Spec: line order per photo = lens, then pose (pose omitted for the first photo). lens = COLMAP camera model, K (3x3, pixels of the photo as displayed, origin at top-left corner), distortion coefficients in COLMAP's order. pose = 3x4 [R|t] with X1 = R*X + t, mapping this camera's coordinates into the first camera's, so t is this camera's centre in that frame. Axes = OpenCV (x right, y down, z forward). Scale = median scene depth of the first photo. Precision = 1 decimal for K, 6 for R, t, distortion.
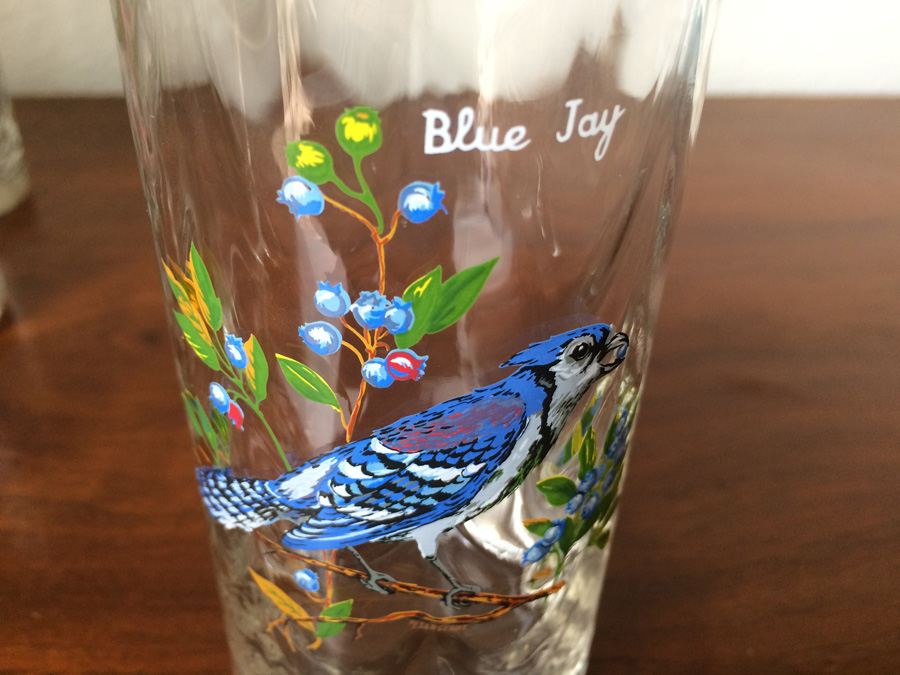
lens RADIAL K [[763.9, 0, 452.5], [0, 763.9, 335.5], [0, 0, 1]] dist [0.038182, -0.078404]
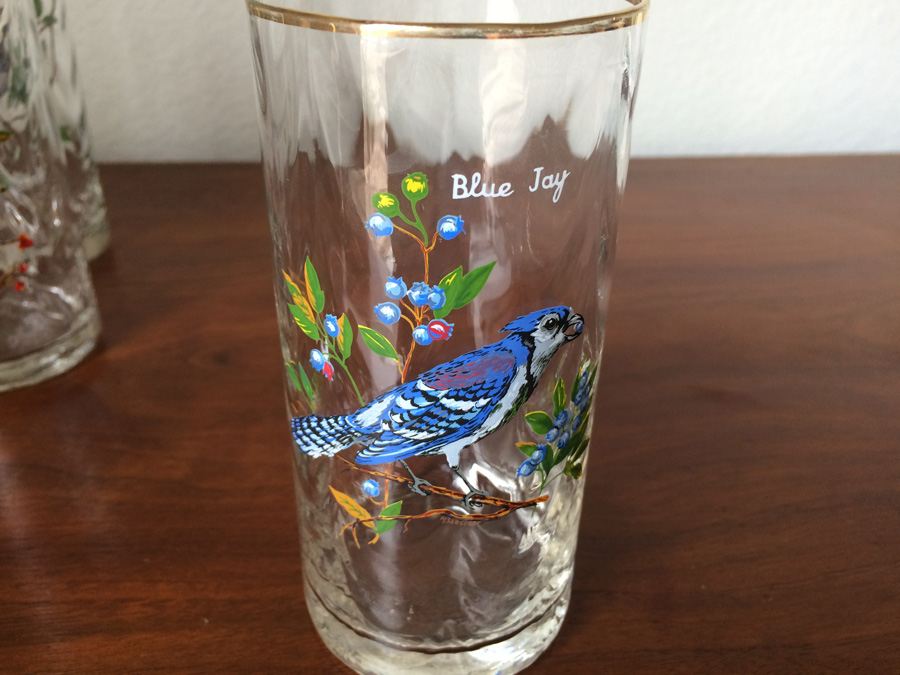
lens RADIAL K [[763.9, 0, 452.2], [0, 763.9, 345.2], [0, 0, 1]] dist [0.038182, -0.078404]
pose [[0.999800, -0.005793, -0.019118, -0.004576], [0.004579, 0.998008, -0.062928, 0.155713], [0.019445, 0.062828, 0.997835, -0.545533]]
